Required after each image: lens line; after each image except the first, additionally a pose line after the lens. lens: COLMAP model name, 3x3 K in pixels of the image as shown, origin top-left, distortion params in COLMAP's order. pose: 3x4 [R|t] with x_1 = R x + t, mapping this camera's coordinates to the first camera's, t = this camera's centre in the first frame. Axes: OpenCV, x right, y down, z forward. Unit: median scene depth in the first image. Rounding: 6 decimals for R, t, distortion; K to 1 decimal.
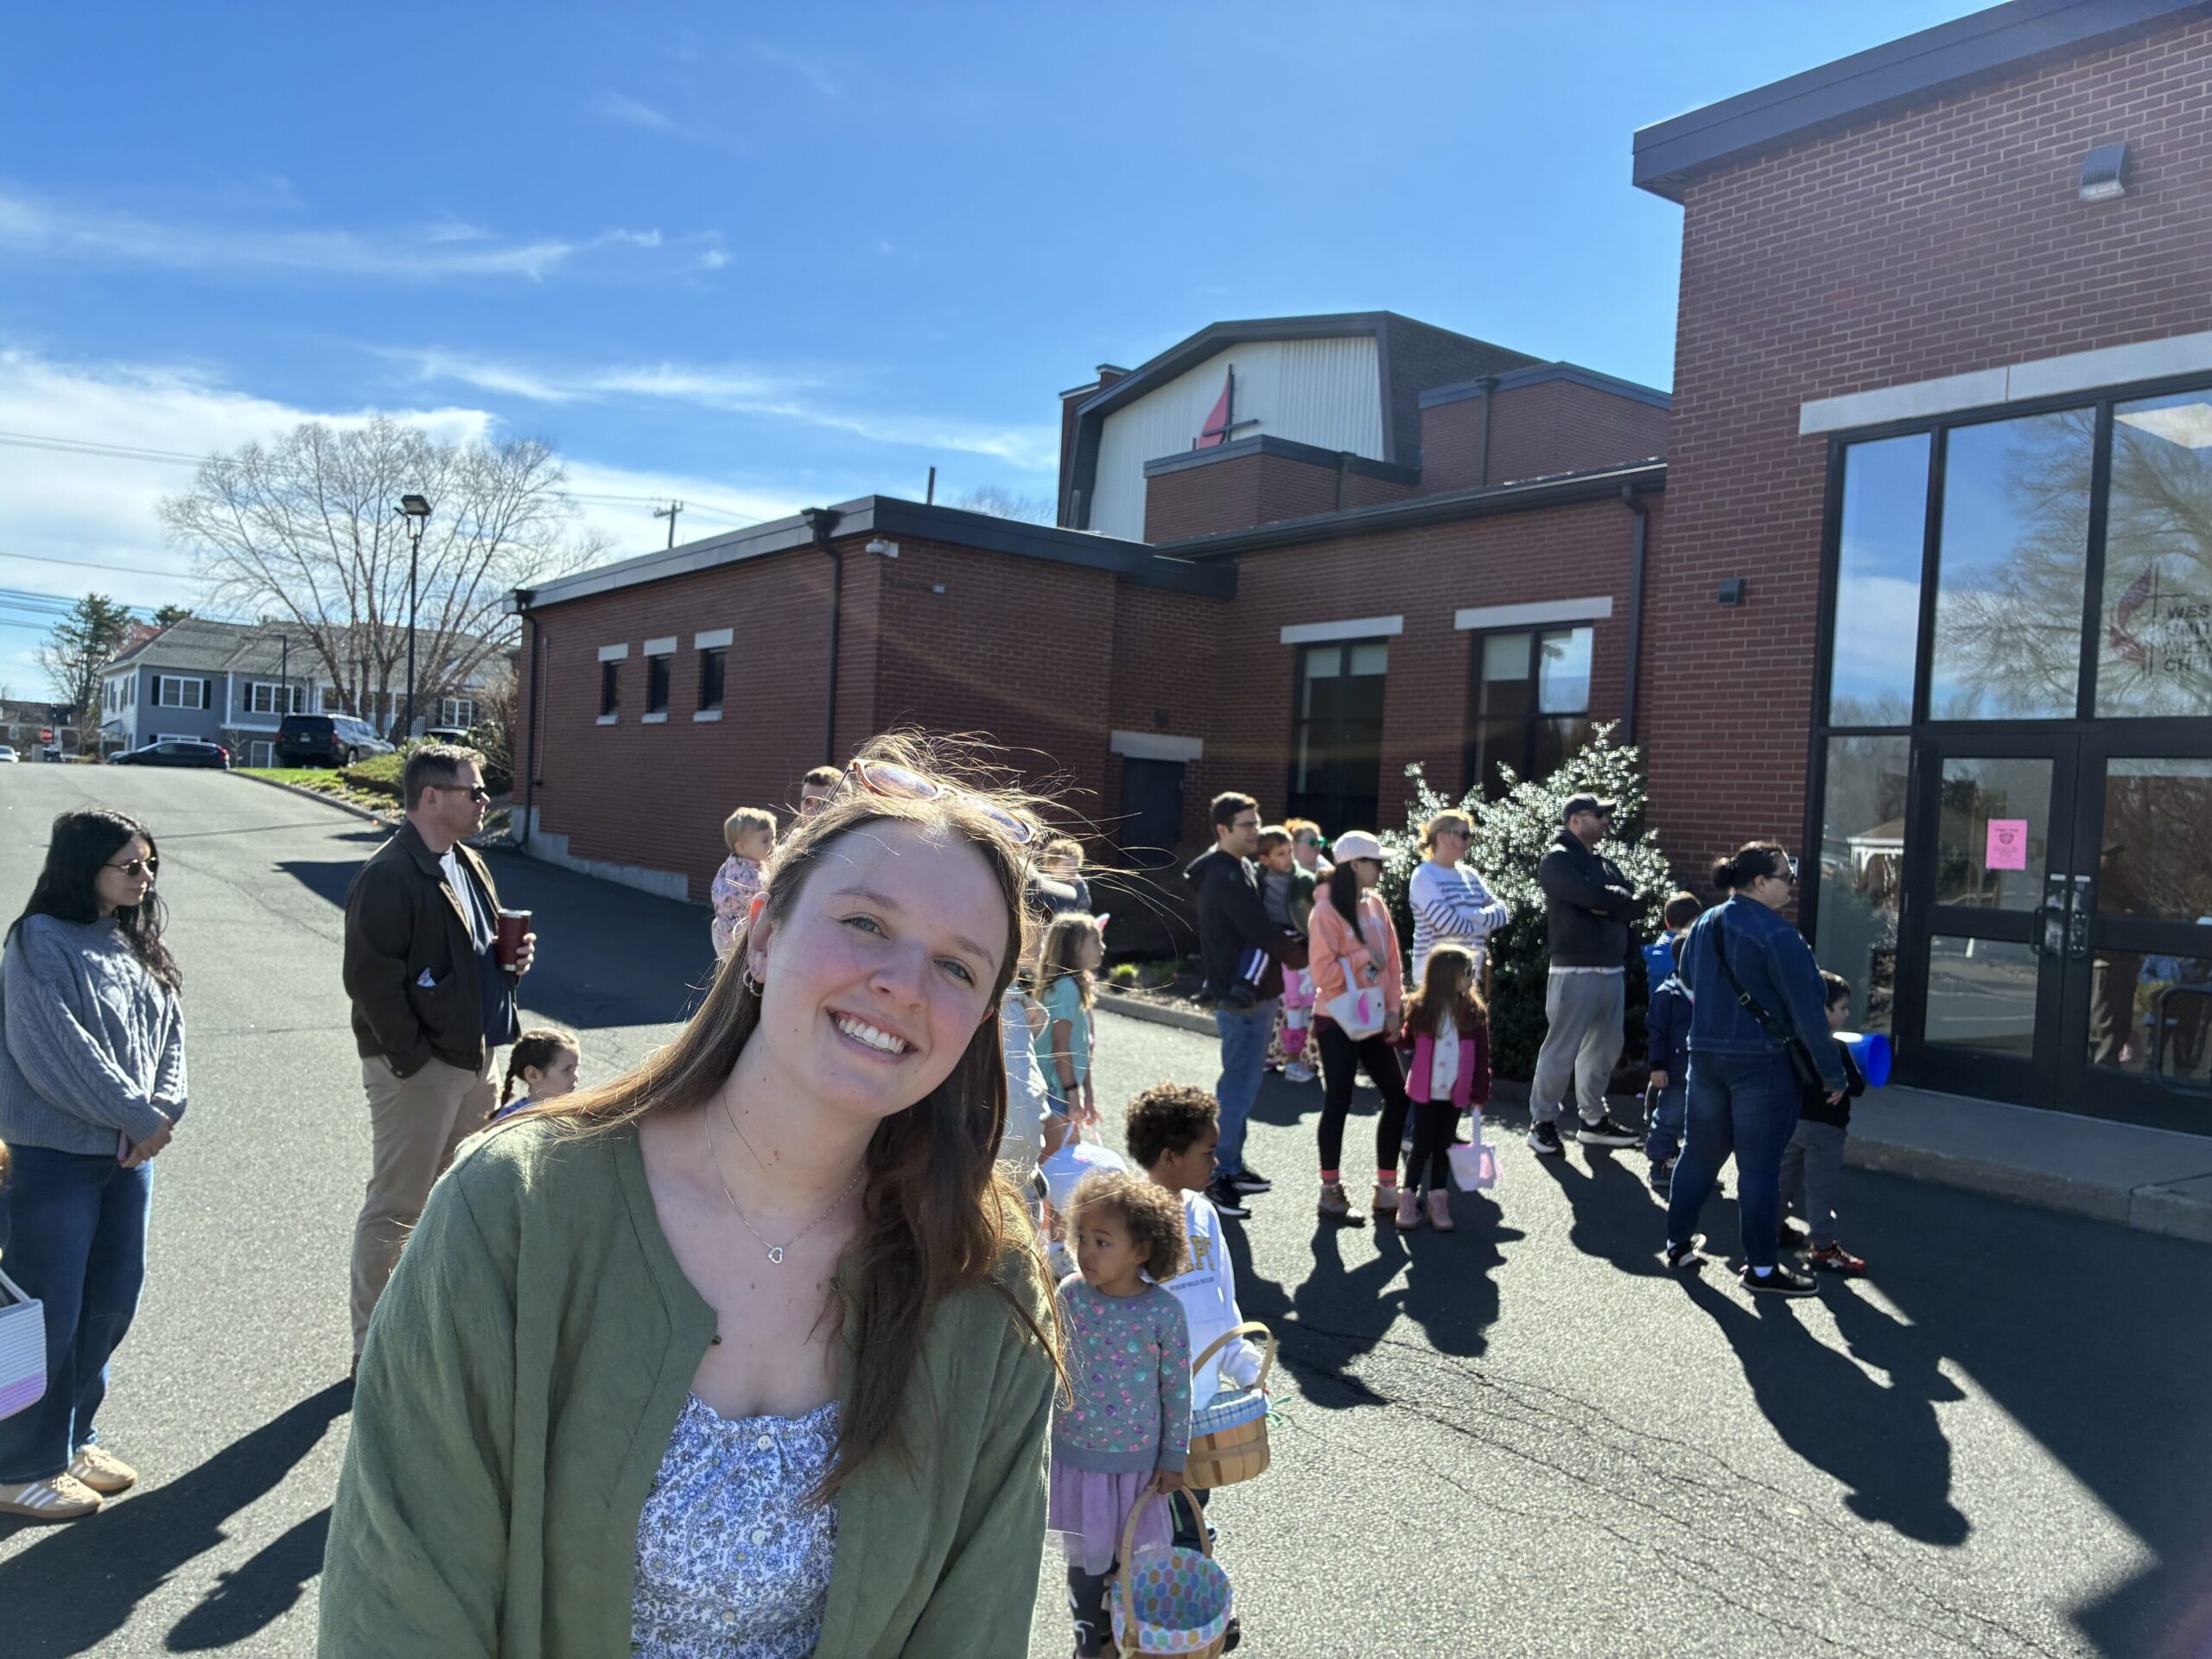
lens RADIAL K [[1694.8, 0, 1106.0], [0, 1694.8, 829.5], [0, 0, 1]] dist [0.000871, -0.060156]
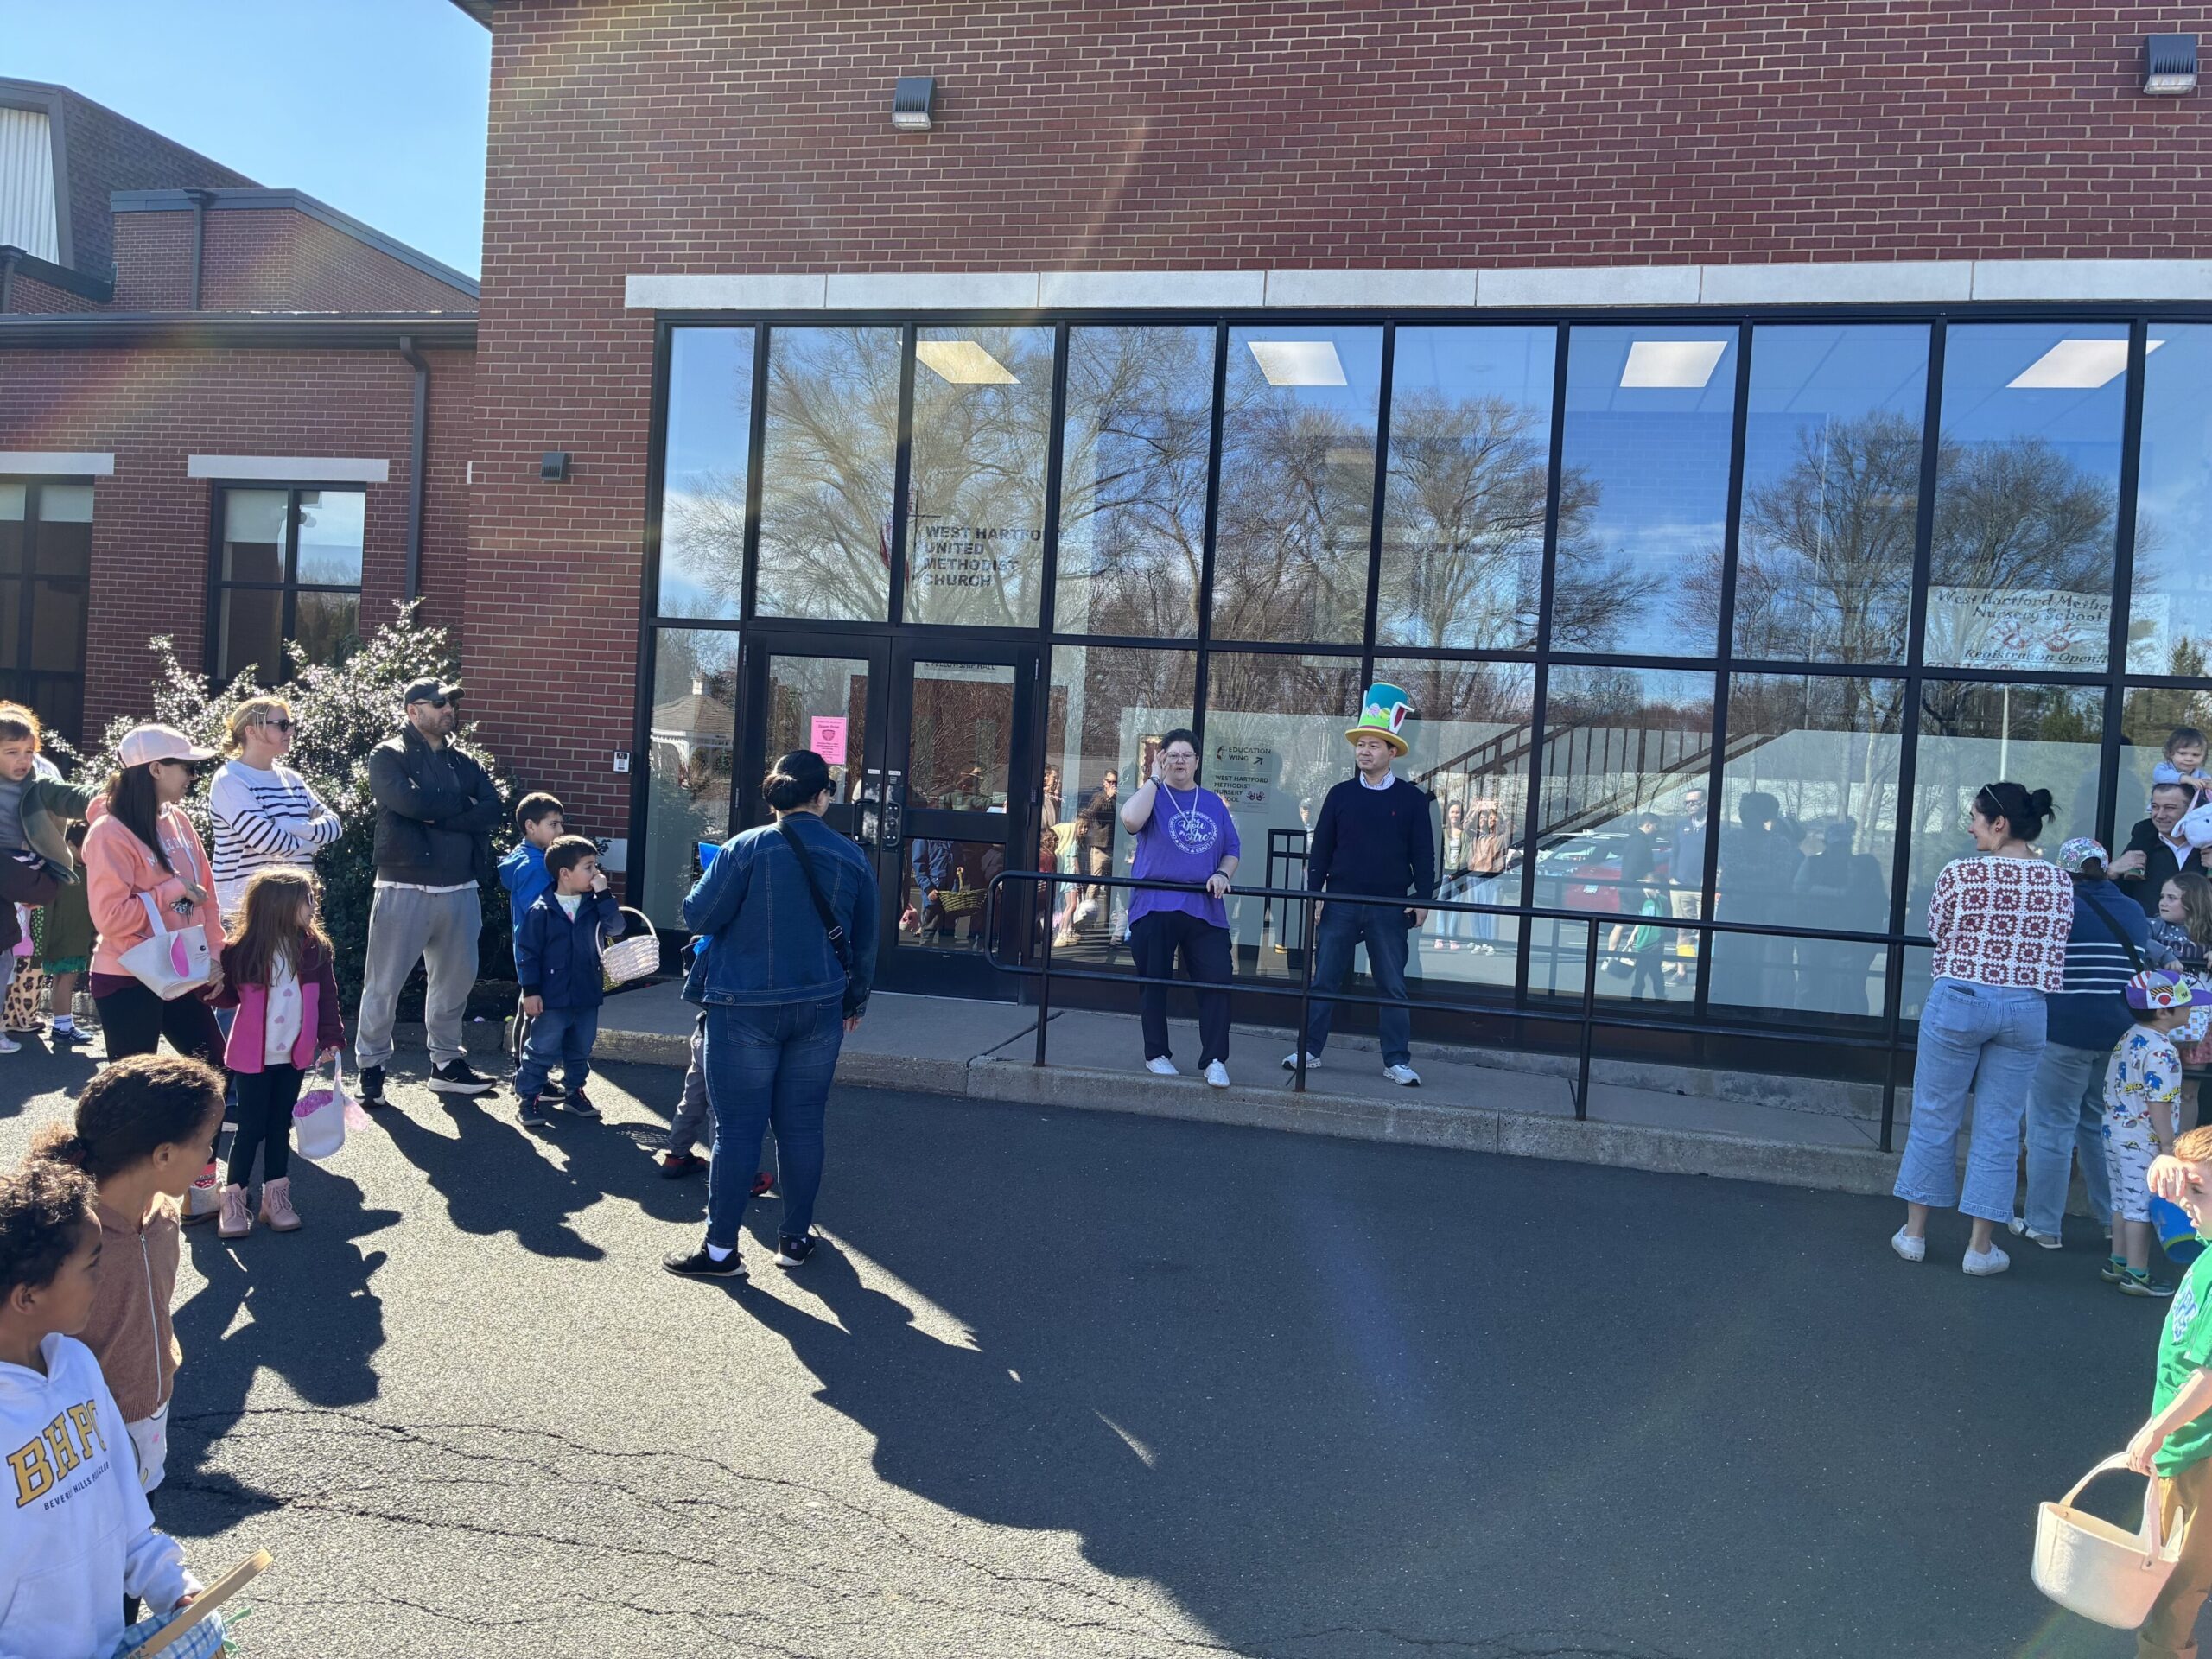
lens RADIAL K [[1640.3, 0, 1106.2], [0, 1640.3, 794.7], [0, 0, 1]] dist [0.041039, -0.049718]
pose [[0.734846, -0.020045, 0.677938, -0.028094], [-0.012248, 0.999008, 0.042815, -0.002800], [-0.678124, -0.039766, 0.733871, 0.133082]]
